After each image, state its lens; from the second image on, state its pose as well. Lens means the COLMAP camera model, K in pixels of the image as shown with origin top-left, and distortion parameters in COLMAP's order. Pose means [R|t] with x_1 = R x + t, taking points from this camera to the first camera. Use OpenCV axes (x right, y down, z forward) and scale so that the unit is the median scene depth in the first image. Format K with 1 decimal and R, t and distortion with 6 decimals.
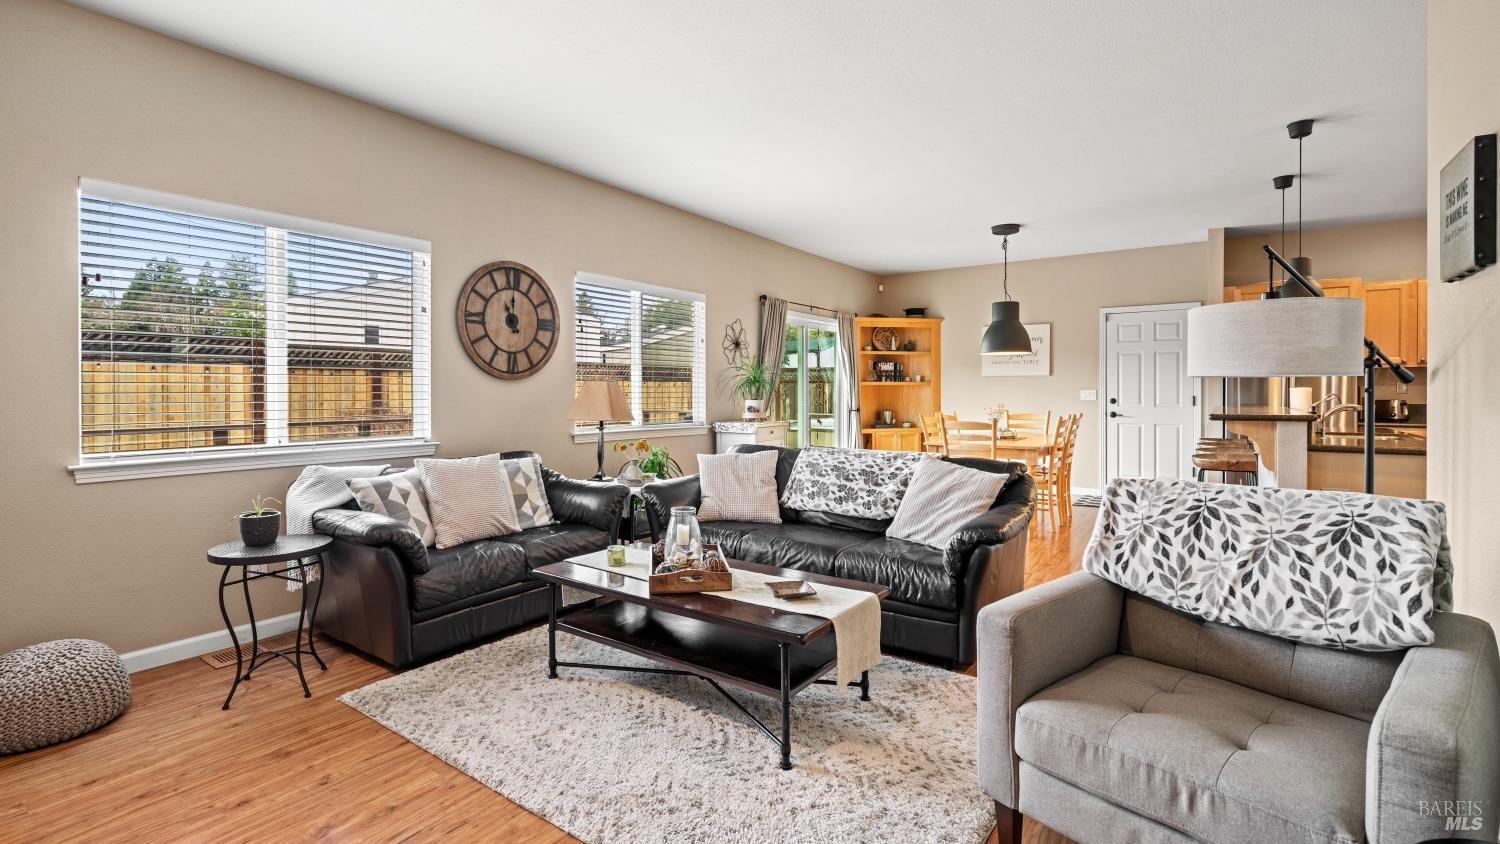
lens RADIAL K [[681.0, 0, 732.5], [0, 681.0, 403.3], [0, 0, 1]] dist [-0.015853, 0.006719]
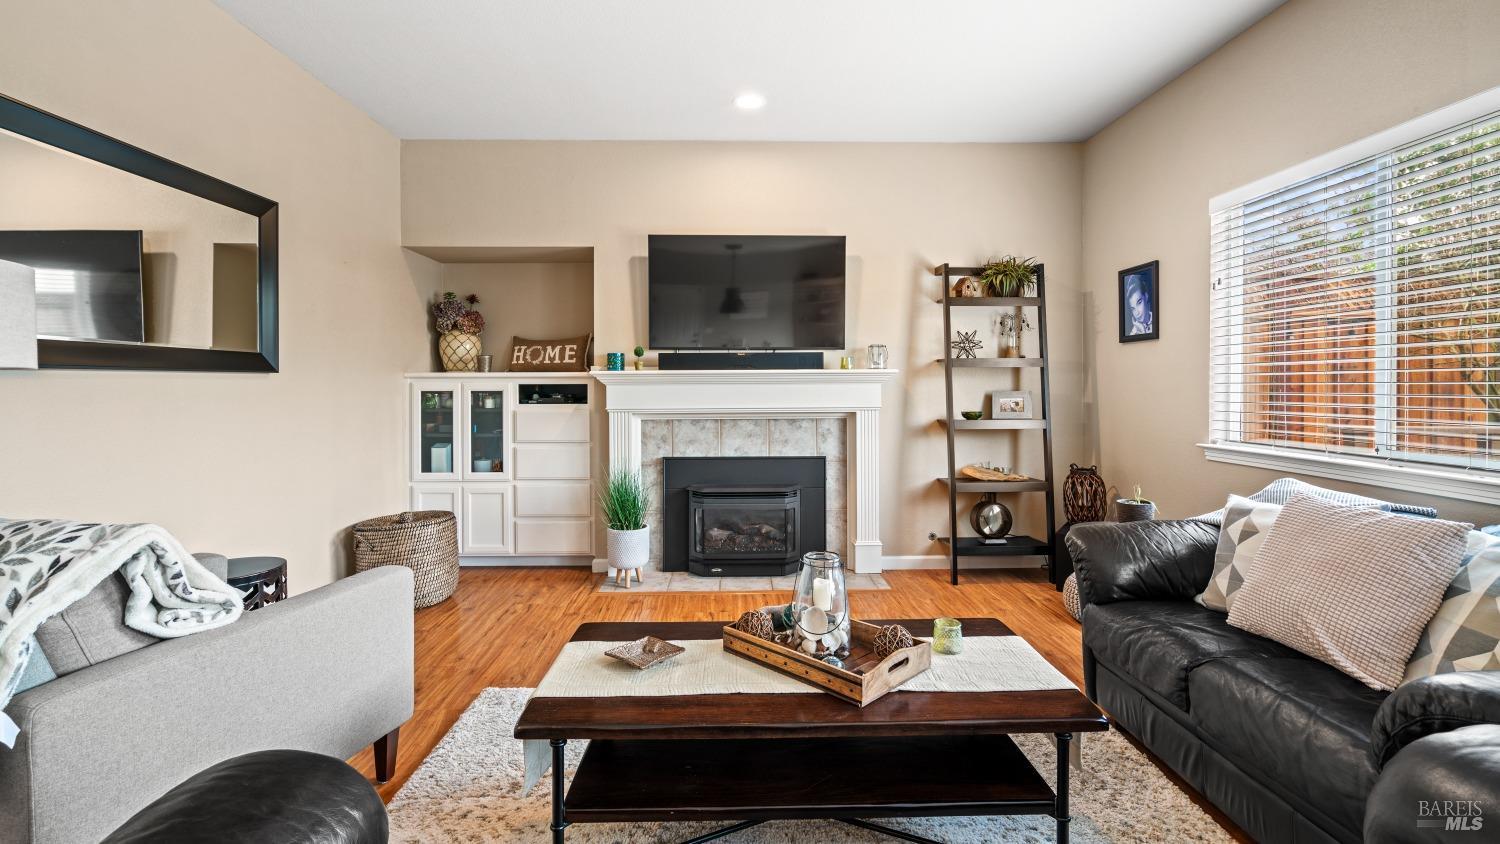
lens RADIAL K [[681.0, 0, 743.3], [0, 681.0, 386.4], [0, 0, 1]] dist [-0.015853, 0.006719]
pose [[-0.797902, 0.007465, -0.602741, 0.232057], [-0.004529, 0.999821, 0.018379, -0.016569], [0.602770, 0.017394, -0.797725, 0.870419]]
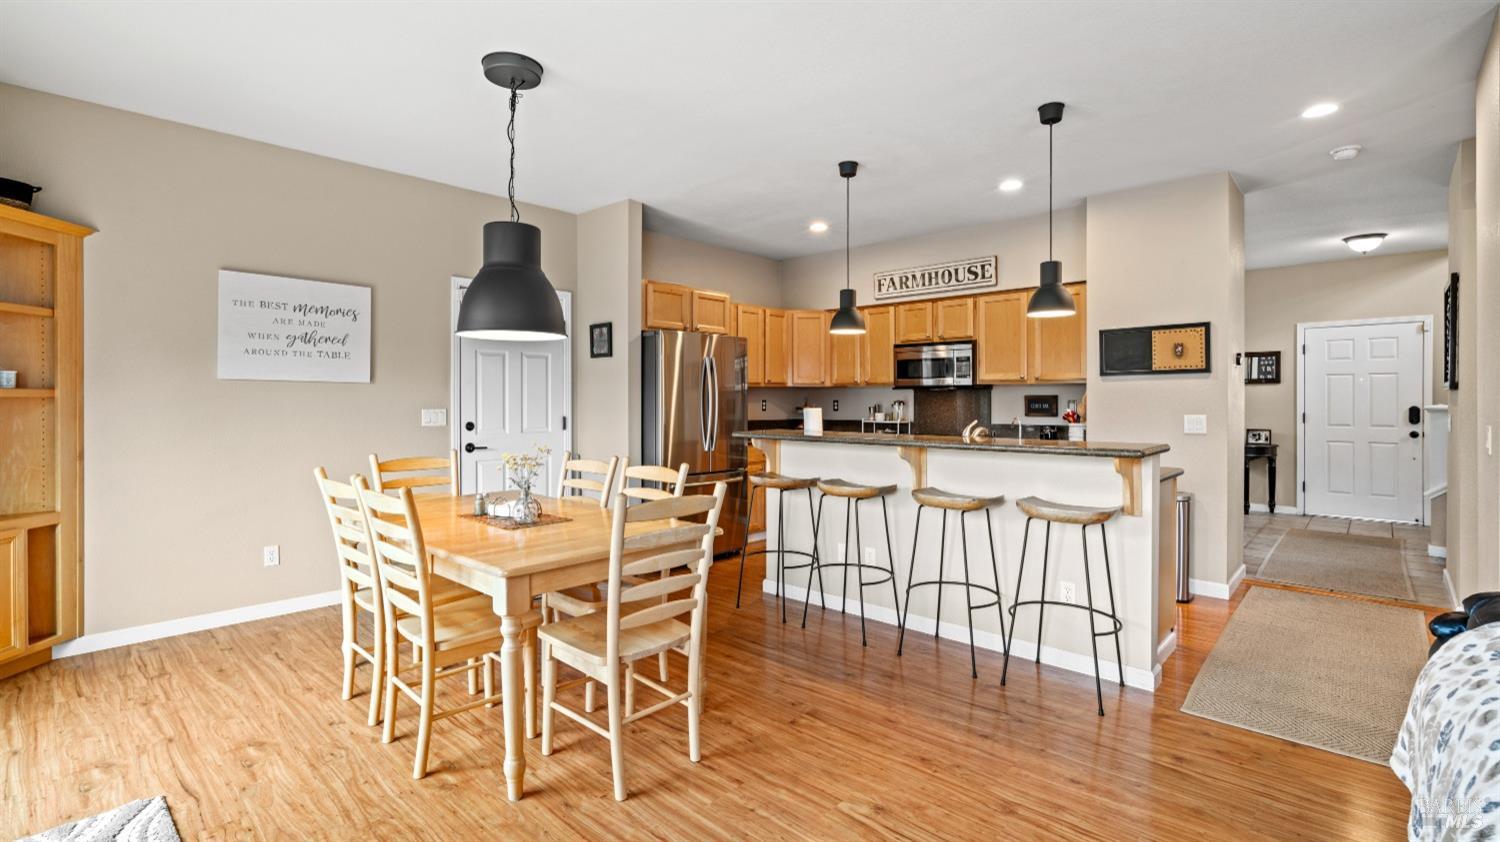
lens RADIAL K [[681.0, 0, 748.8], [0, 681.0, 410.2], [0, 0, 1]] dist [-0.015853, 0.006719]
pose [[0.128255, -0.012567, 0.991662, -0.055004], [0.016087, 0.999815, 0.010590, -0.034267], [-0.991611, 0.014594, 0.128434, 1.079310]]
